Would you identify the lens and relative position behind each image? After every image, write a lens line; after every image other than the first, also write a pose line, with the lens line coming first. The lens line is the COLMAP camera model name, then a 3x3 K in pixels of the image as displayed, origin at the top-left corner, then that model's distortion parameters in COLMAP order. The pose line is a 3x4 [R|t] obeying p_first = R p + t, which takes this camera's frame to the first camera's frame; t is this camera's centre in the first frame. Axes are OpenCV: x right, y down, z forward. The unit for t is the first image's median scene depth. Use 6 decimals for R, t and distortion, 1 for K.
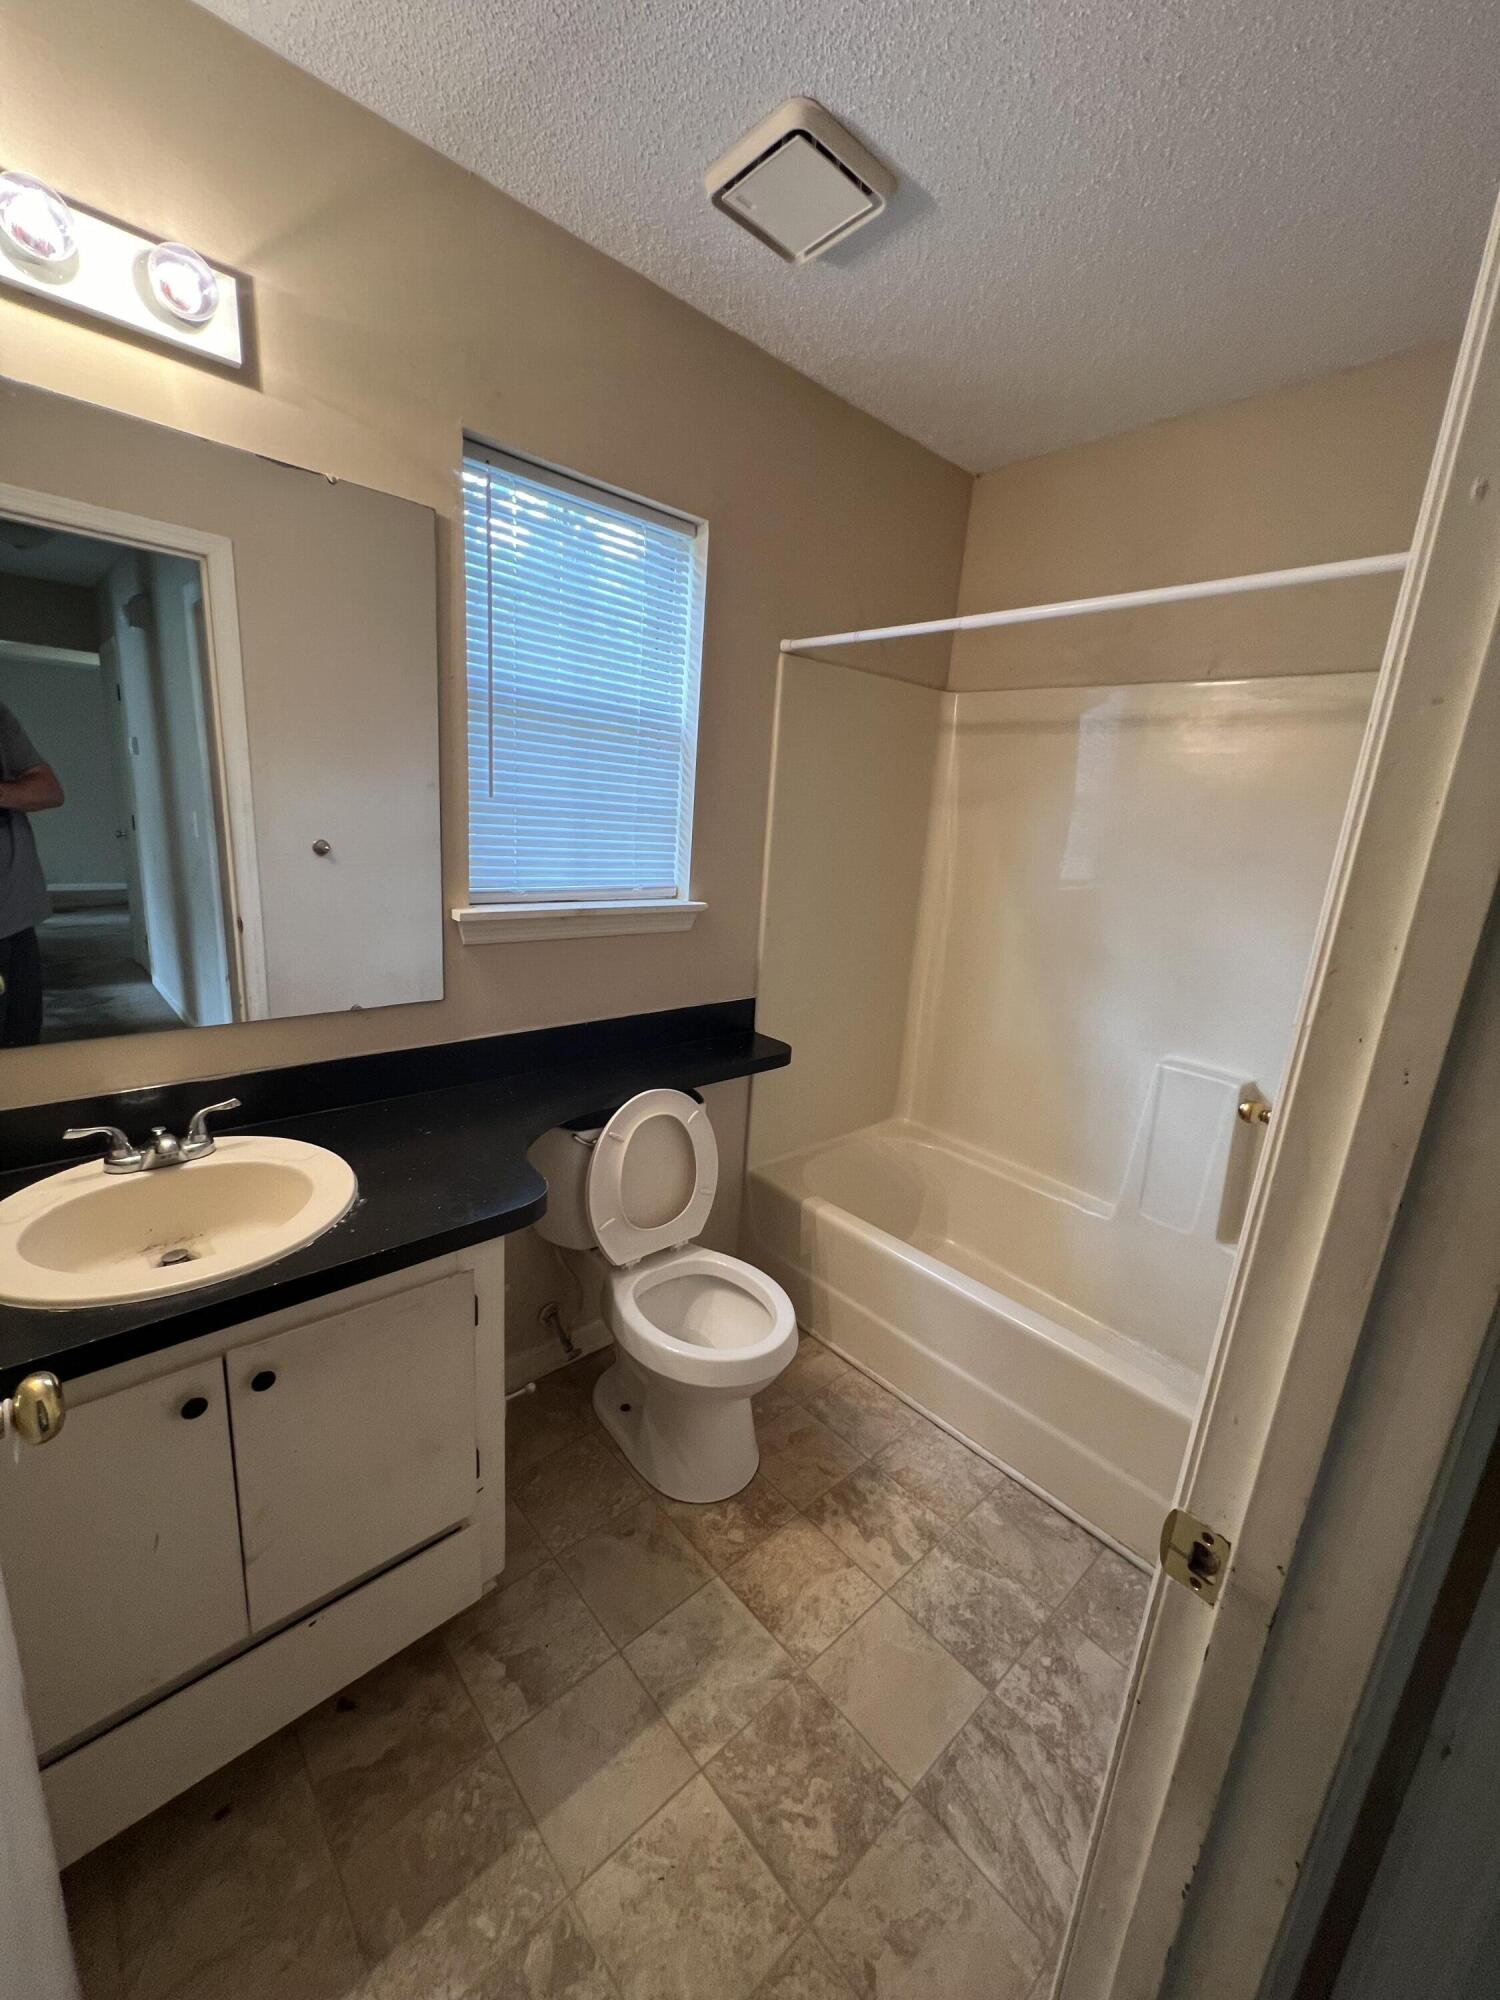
lens RADIAL K [[797.4, 0, 745.2], [0, 797.4, 1003.4], [0, 0, 1]] dist [-0.006808, 0.001003]
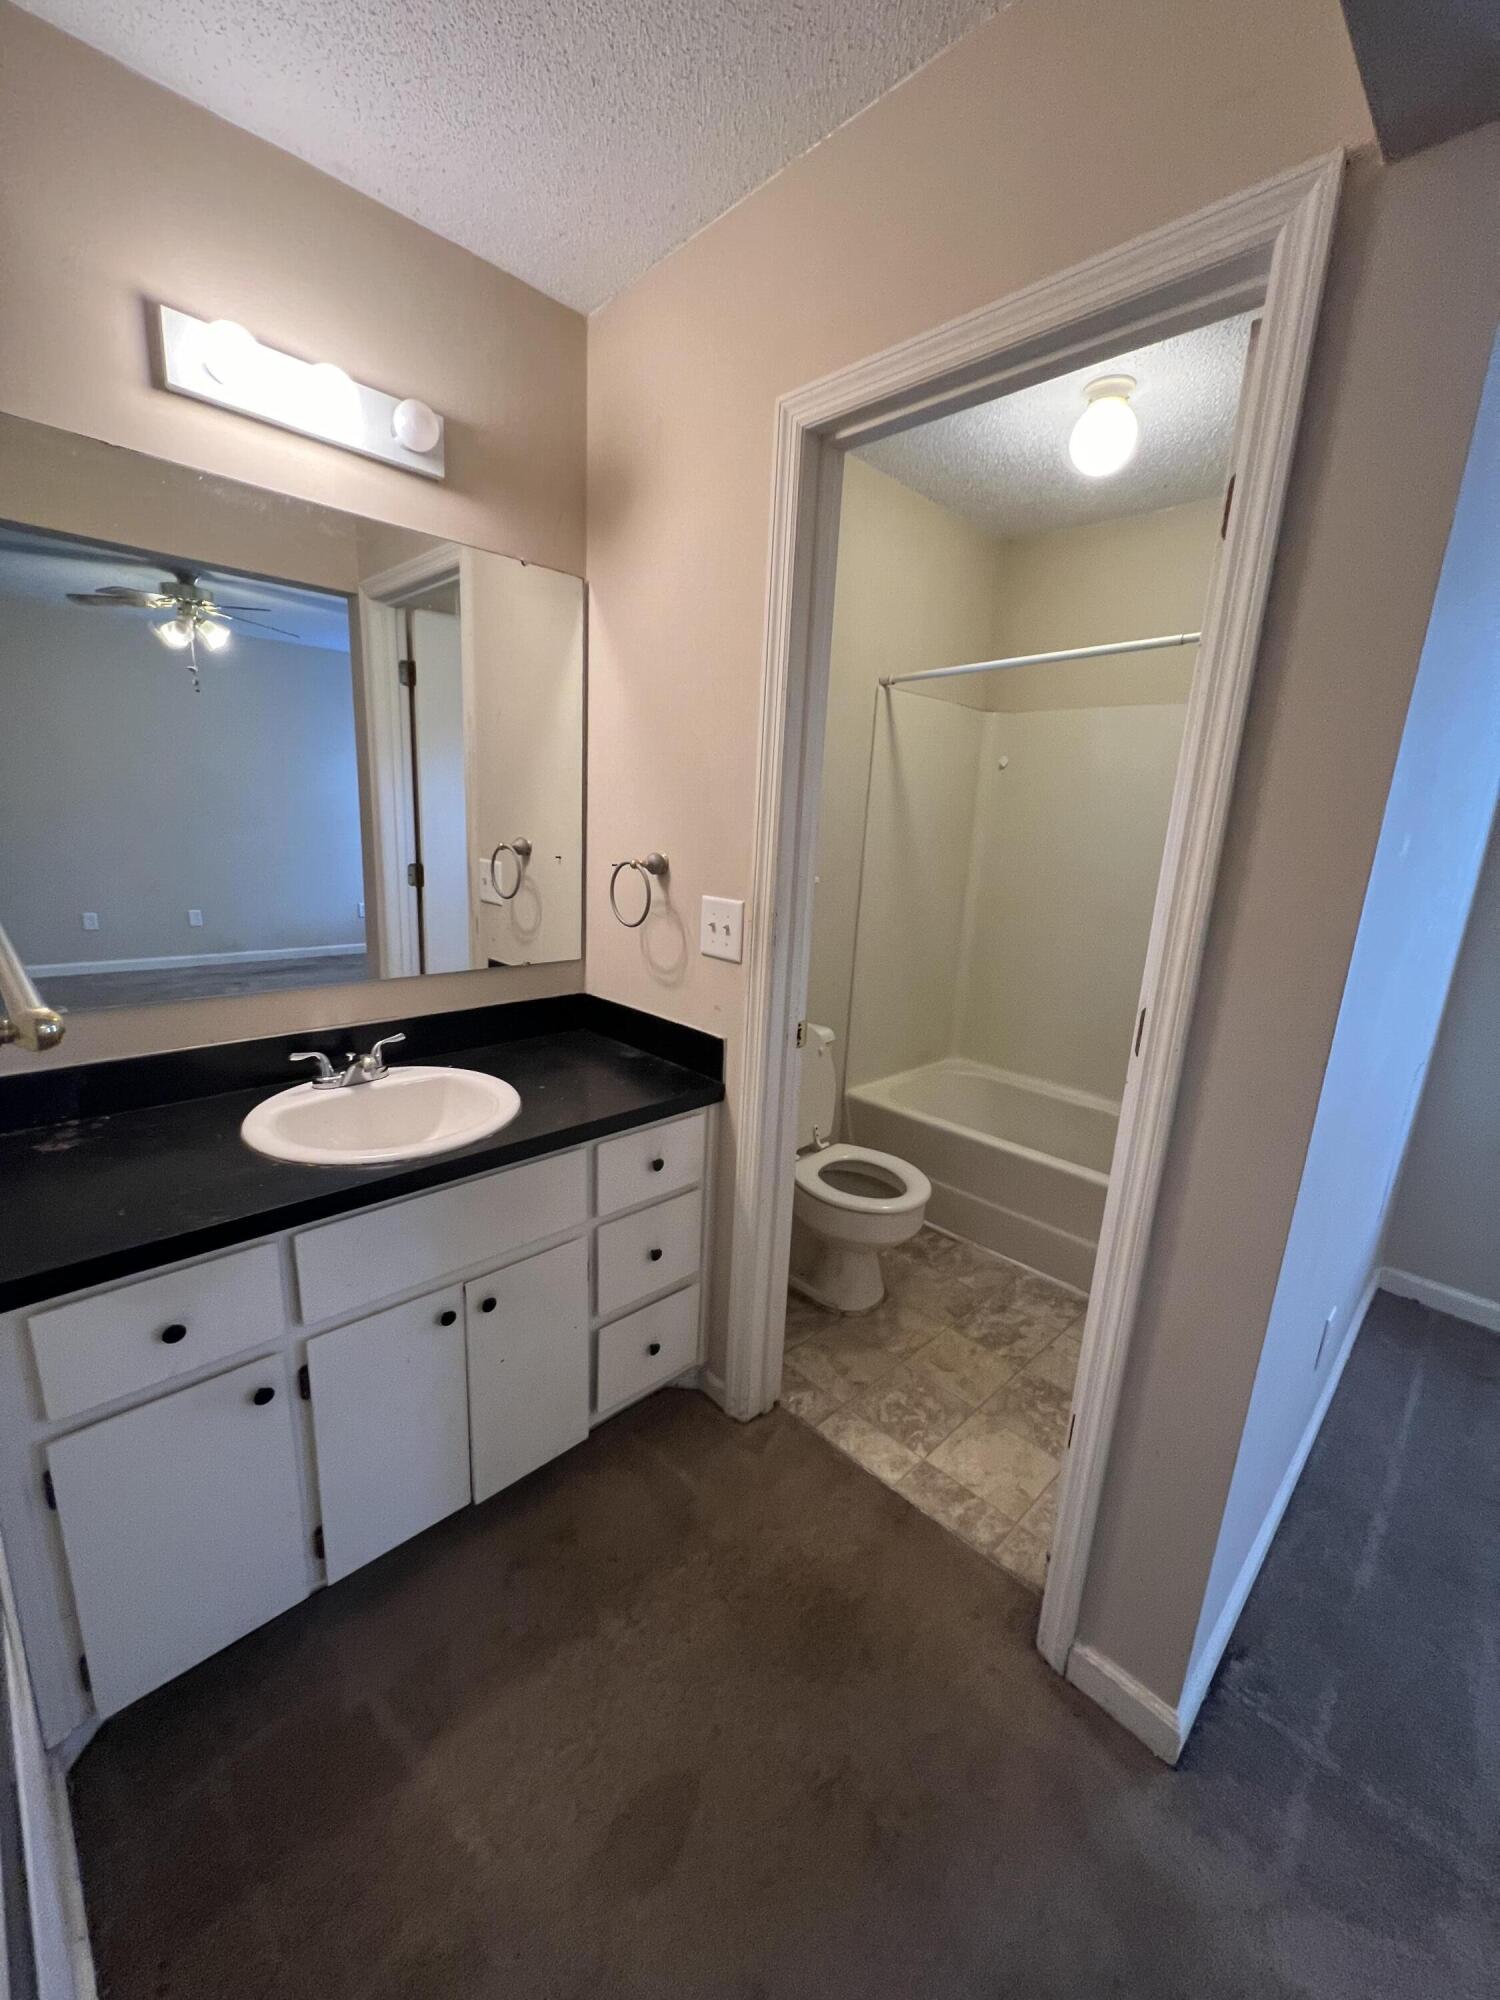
lens RADIAL K [[797.4, 0, 750.9], [0, 797.4, 1001.5], [0, 0, 1]] dist [-0.006808, 0.001003]
pose [[-0.031484, -0.295504, 0.954822, -1.126112], [0.191520, 0.935811, 0.295936, -0.421503], [-0.980984, 0.192185, 0.027131, 1.521842]]
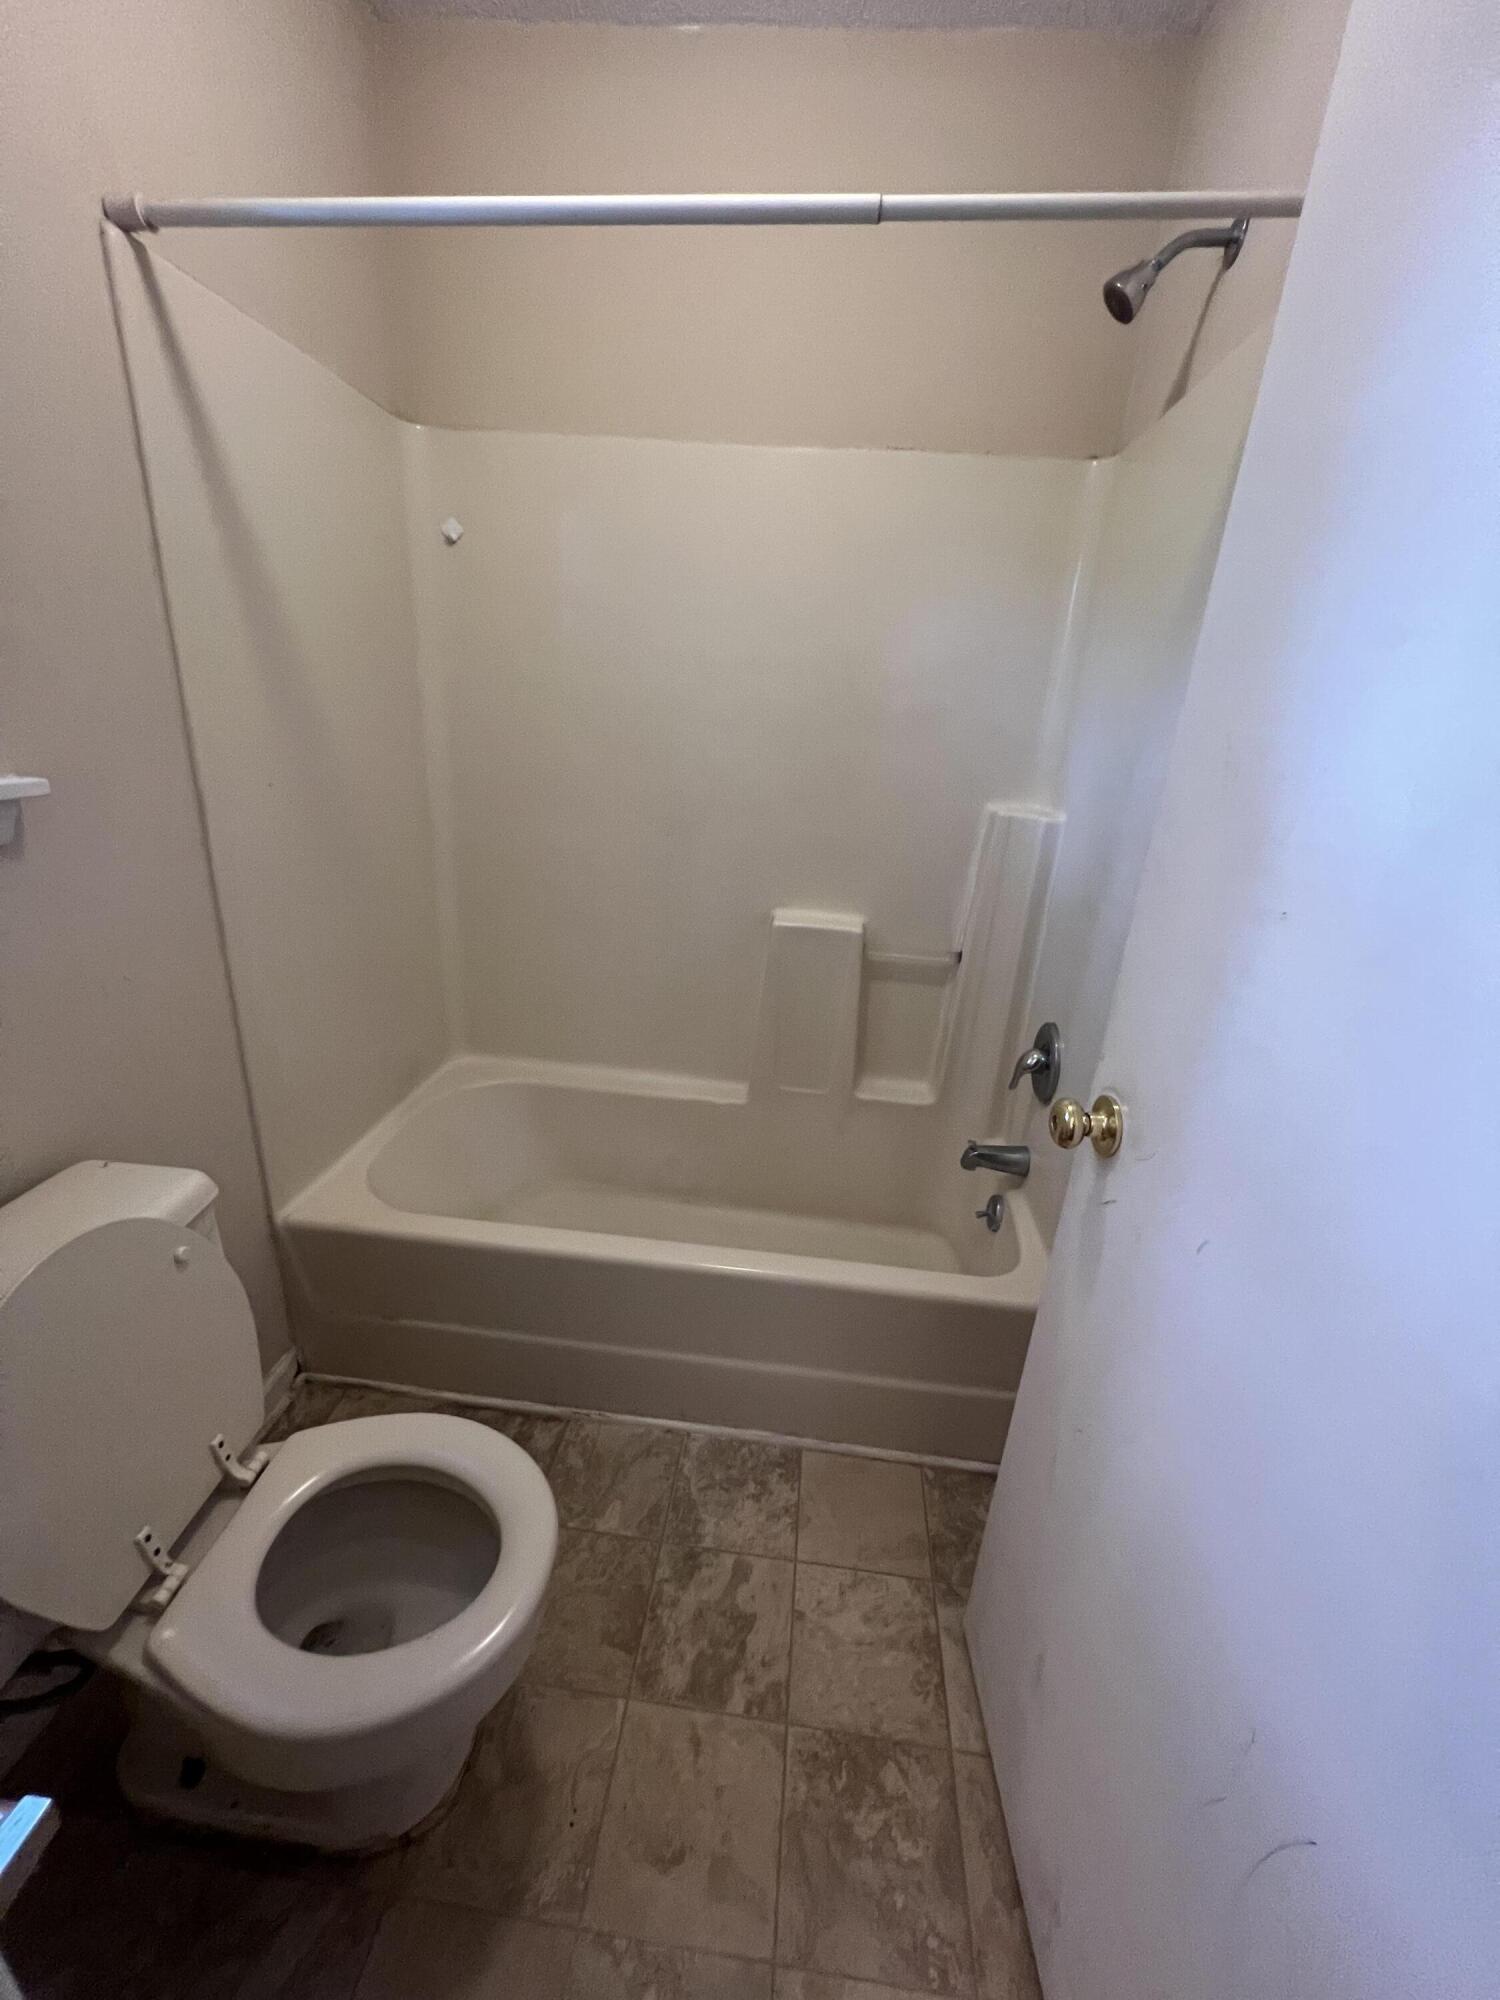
lens RADIAL K [[797.4, 0, 746.6], [0, 797.4, 998.5], [0, 0, 1]] dist [-0.006808, 0.001003]
pose [[-0.659728, -0.362208, 0.658455, -0.149361], [0.077667, 0.838629, 0.539137, -0.270517], [-0.747480, 0.406825, -0.525136, 1.344607]]
